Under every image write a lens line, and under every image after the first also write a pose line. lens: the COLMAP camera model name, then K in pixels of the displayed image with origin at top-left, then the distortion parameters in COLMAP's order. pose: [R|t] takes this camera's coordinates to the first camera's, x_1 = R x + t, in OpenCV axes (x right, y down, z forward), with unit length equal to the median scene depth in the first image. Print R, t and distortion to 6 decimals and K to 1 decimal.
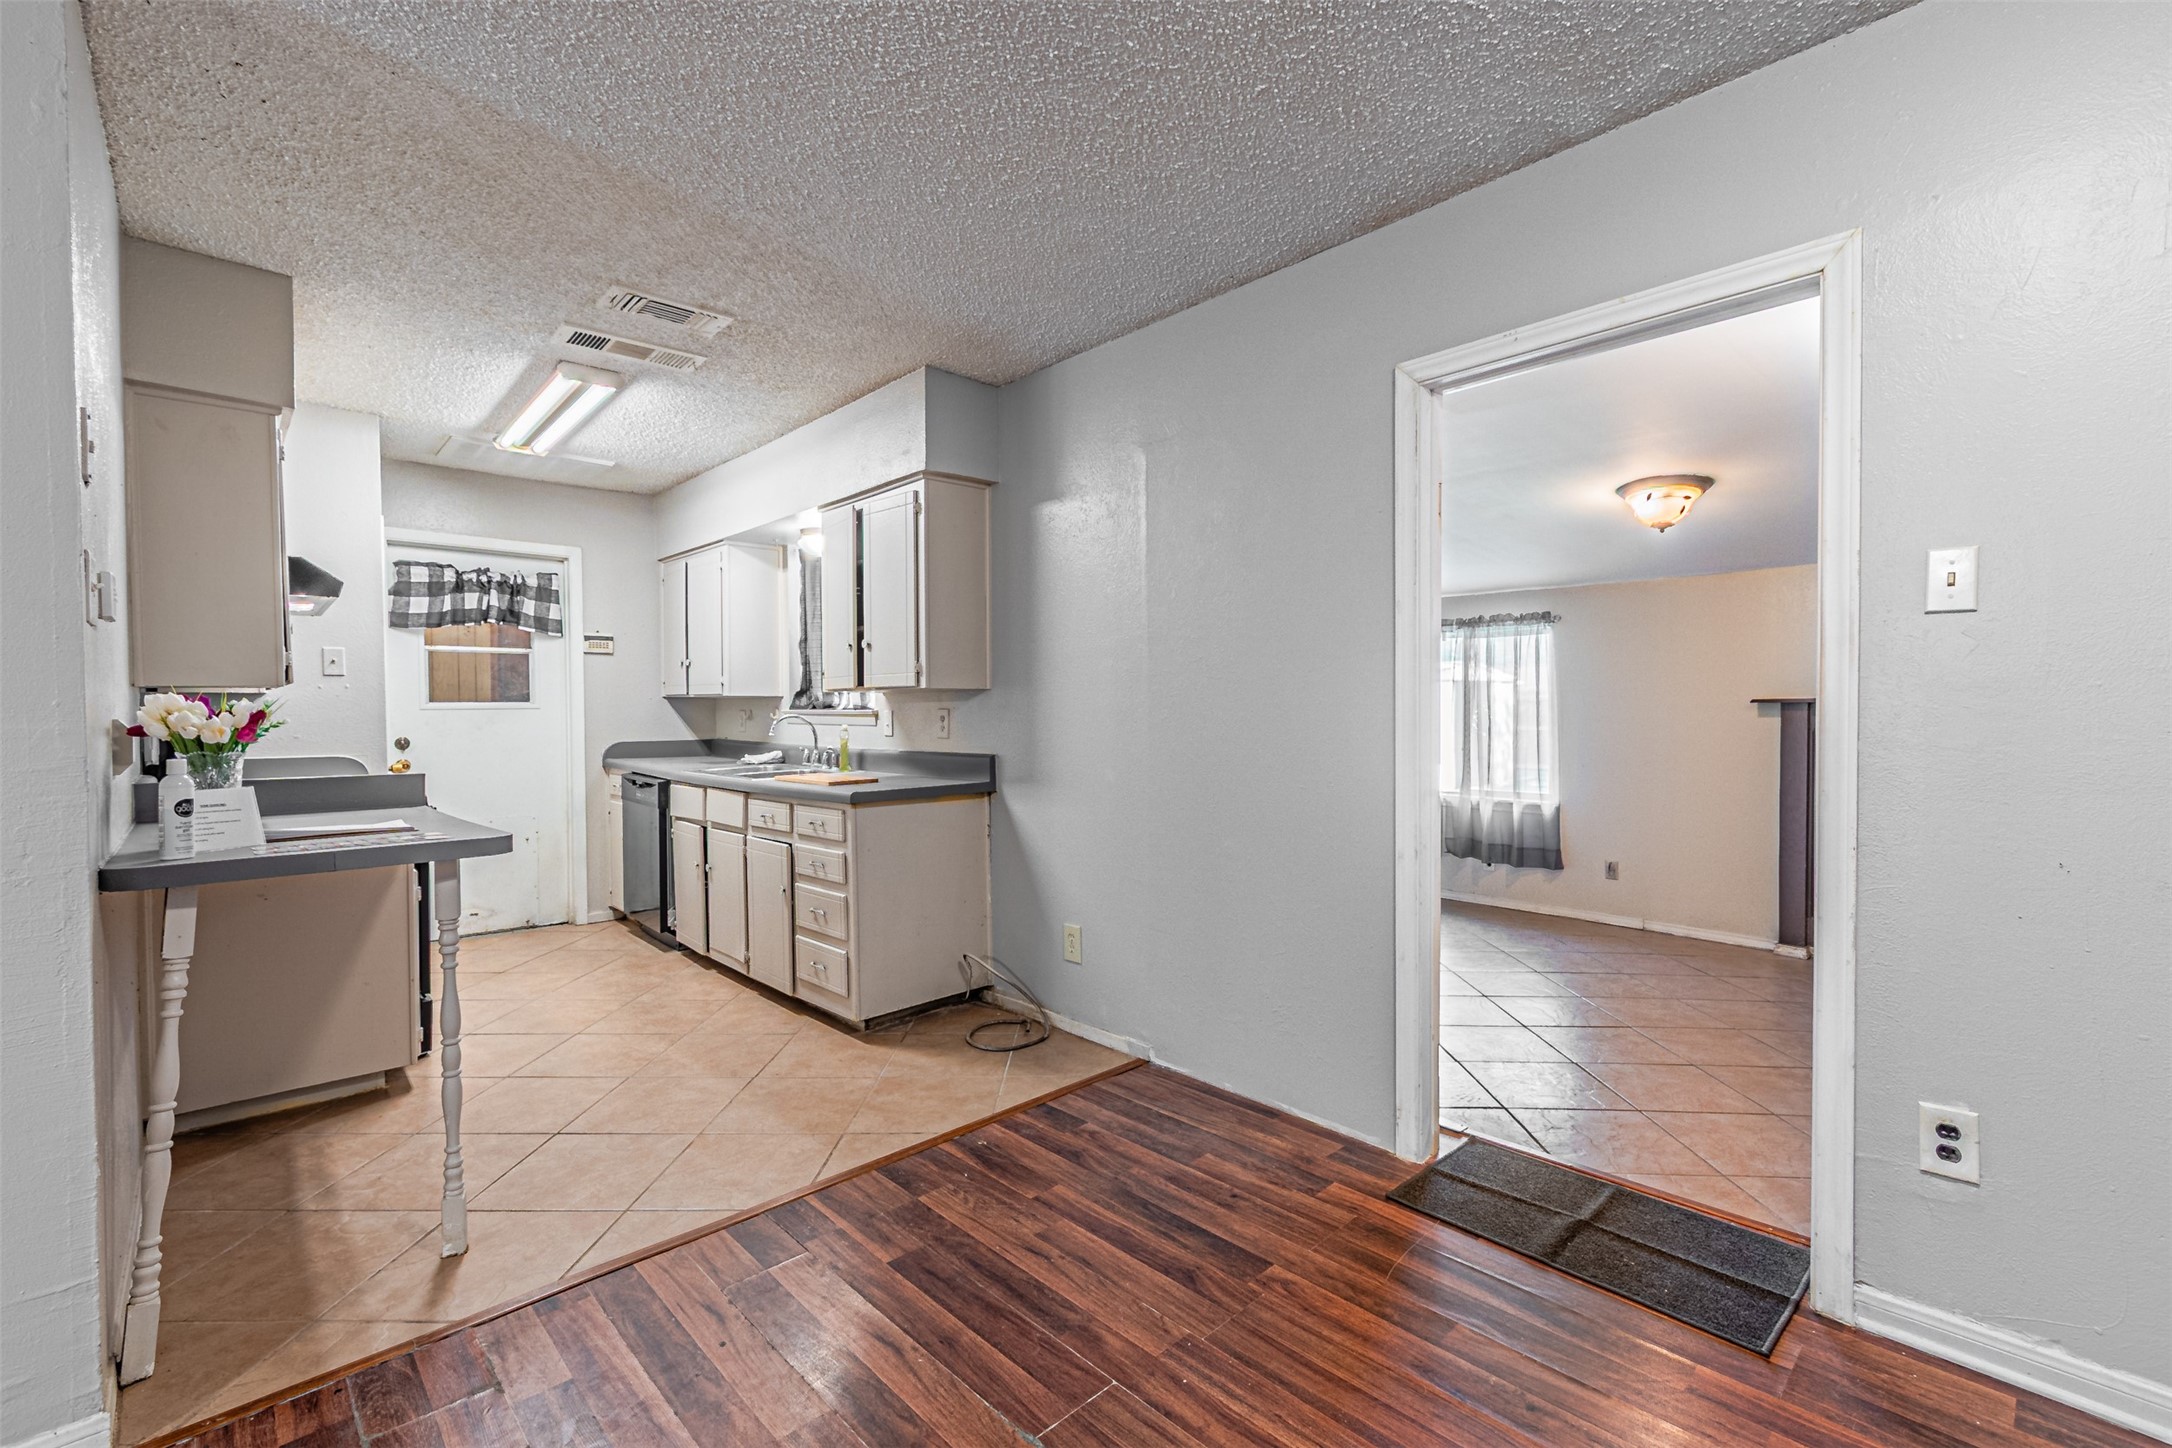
lens RADIAL K [[943.4, 0, 1082.4], [0, 943.4, 703.0], [0, 0, 1]] dist [0.006264, -0.001201]
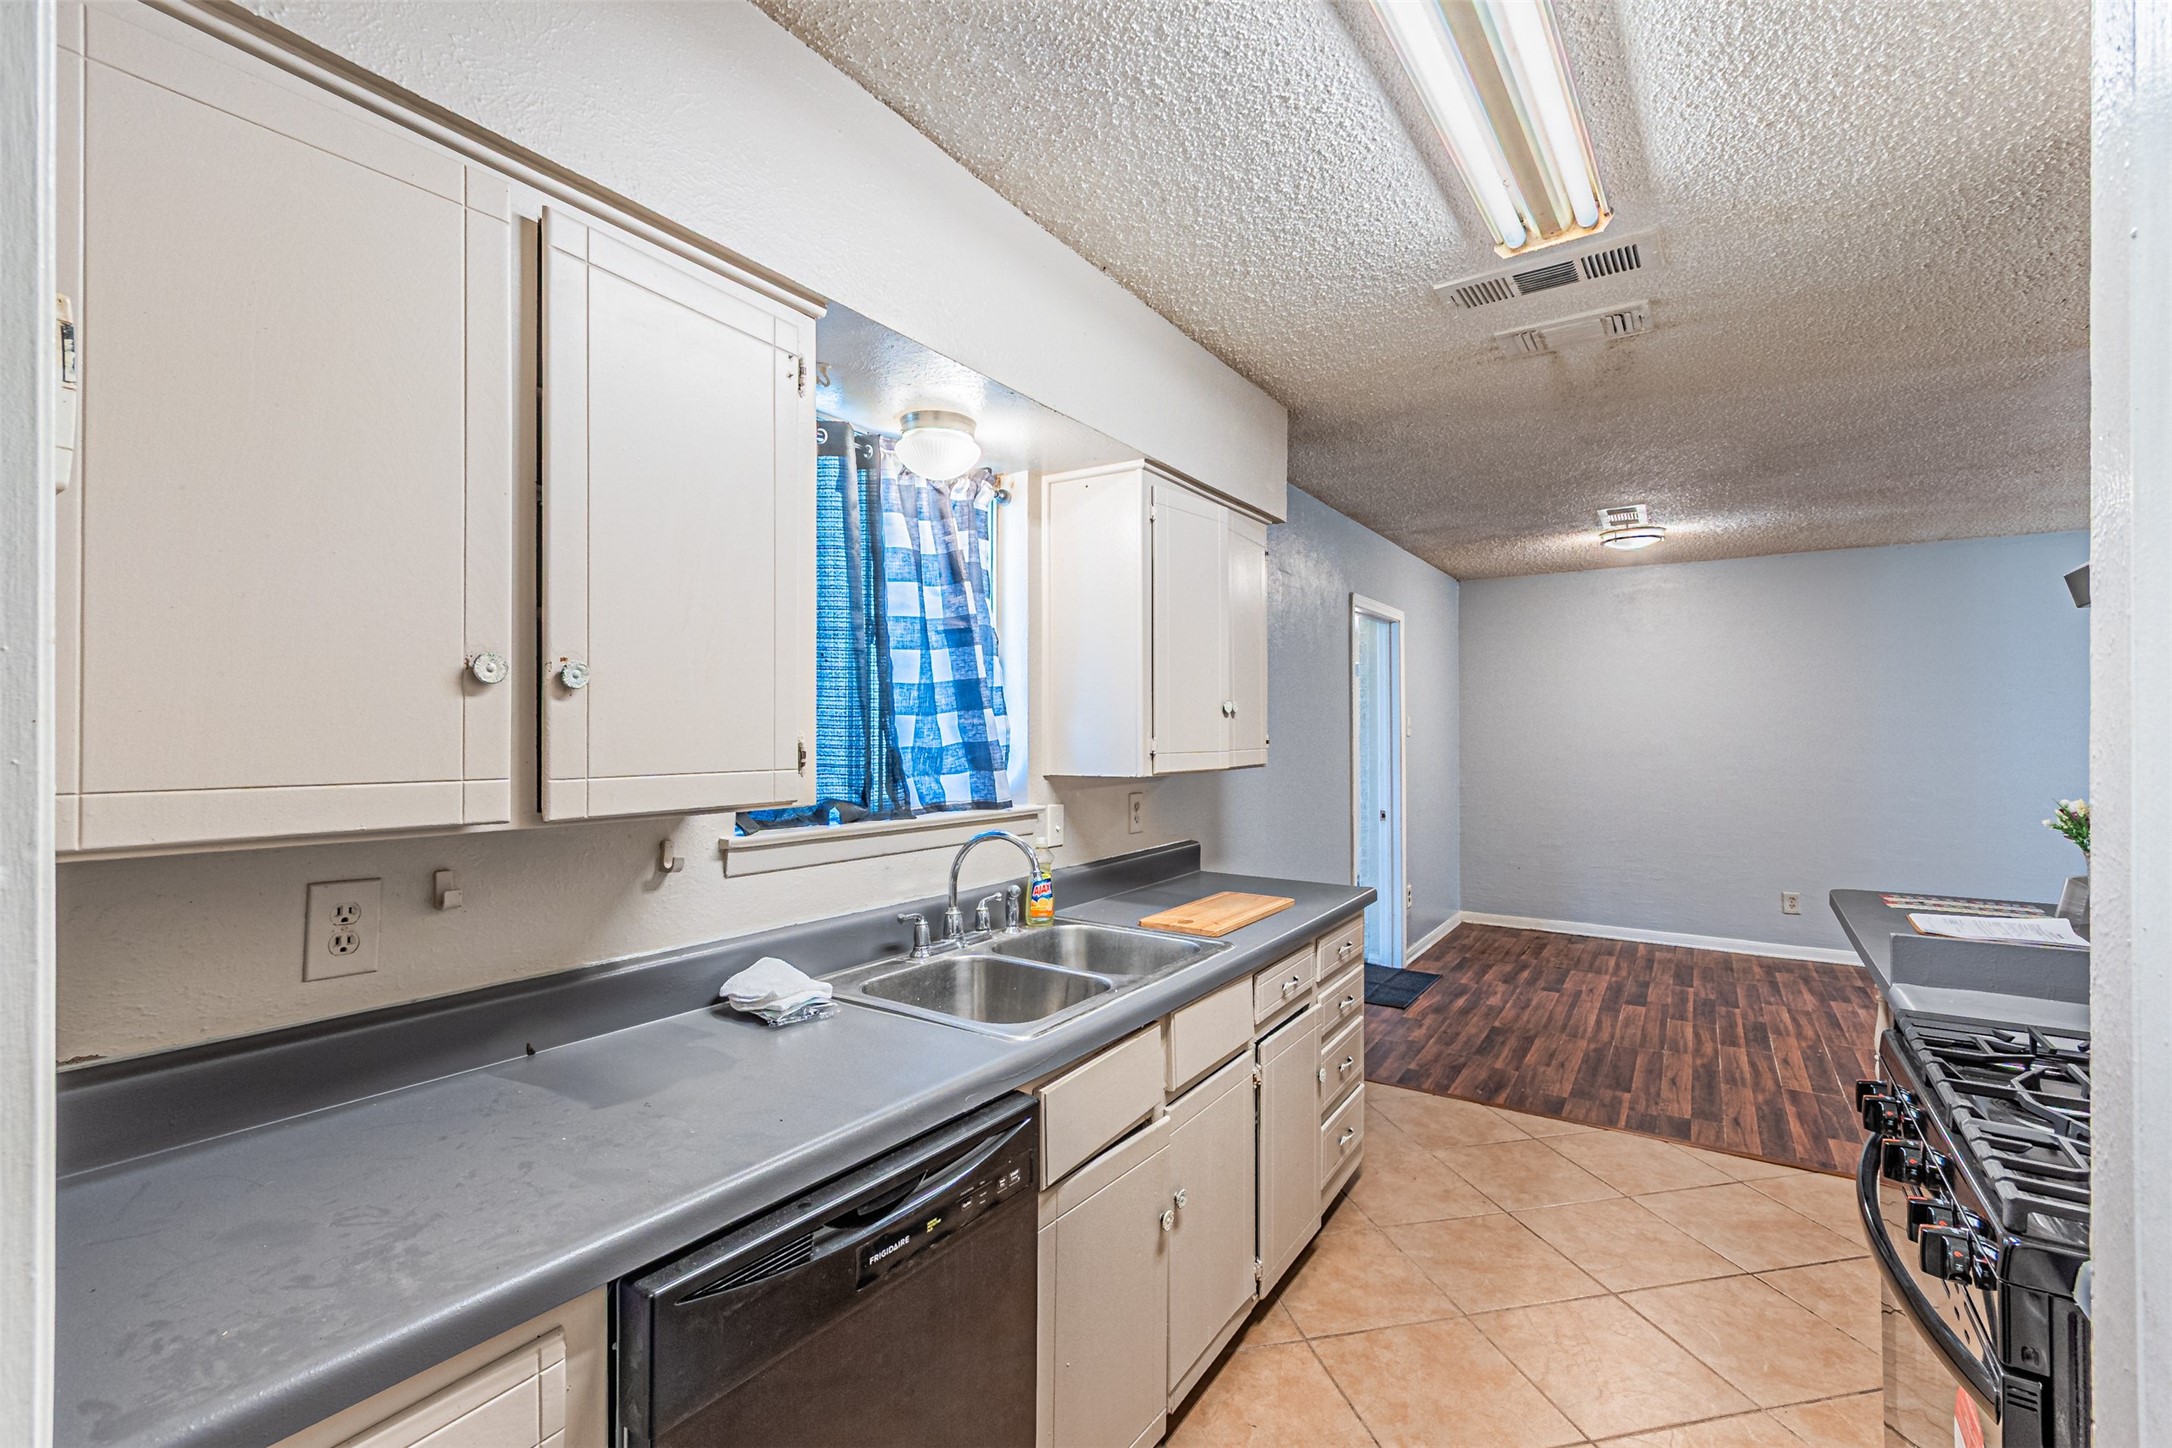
lens RADIAL K [[943.4, 0, 1080.4], [0, 943.4, 720.6], [0, 0, 1]] dist [0.006264, -0.001201]
pose [[-0.234788, 0.009703, 0.971998, -1.411336], [-0.011727, 0.999849, -0.012814, -0.069518], [-0.971976, -0.014408, -0.234639, 2.009970]]
